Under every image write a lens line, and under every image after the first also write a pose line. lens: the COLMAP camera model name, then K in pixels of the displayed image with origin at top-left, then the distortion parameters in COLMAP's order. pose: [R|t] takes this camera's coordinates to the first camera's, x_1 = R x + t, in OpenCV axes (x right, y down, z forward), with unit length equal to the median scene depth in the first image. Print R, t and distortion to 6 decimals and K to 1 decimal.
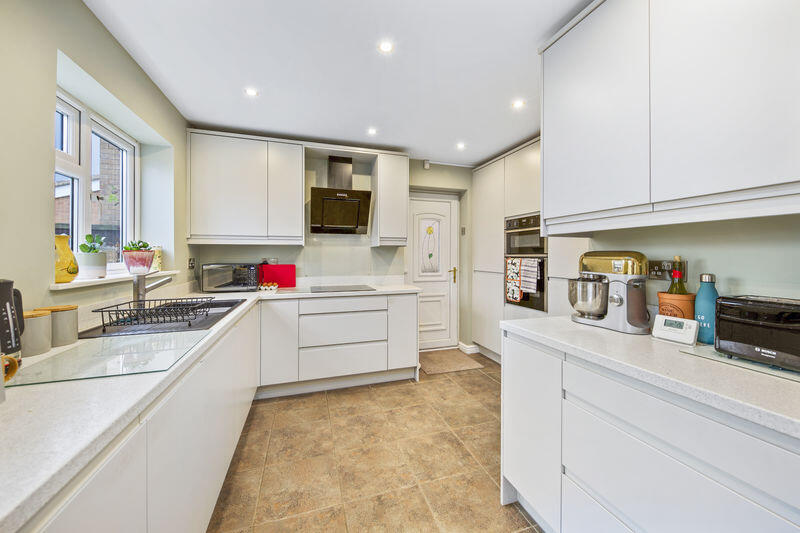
lens RADIAL K [[305.6, 0, 400.6], [0, 305.6, 258.3], [0, 0, 1]] dist [0.000386, 0.000006]
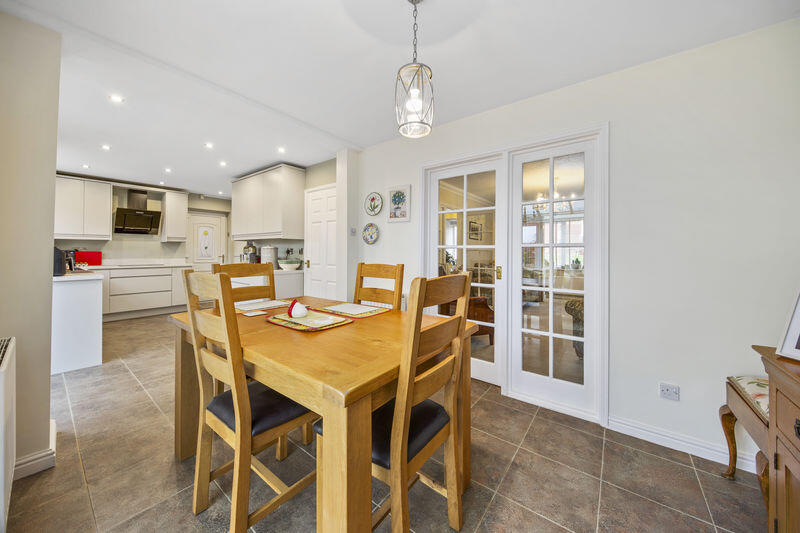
lens RADIAL K [[280.8, 0, 408.1], [0, 280.8, 253.0], [0, 0, 1]] dist [-0.008781, -0.000094]
pose [[0.813415, 0.002436, 0.581678, 0.134367], [0.001321, 0.999981, -0.006034, 0.039463], [-0.581682, 0.005677, 0.813396, -1.197307]]
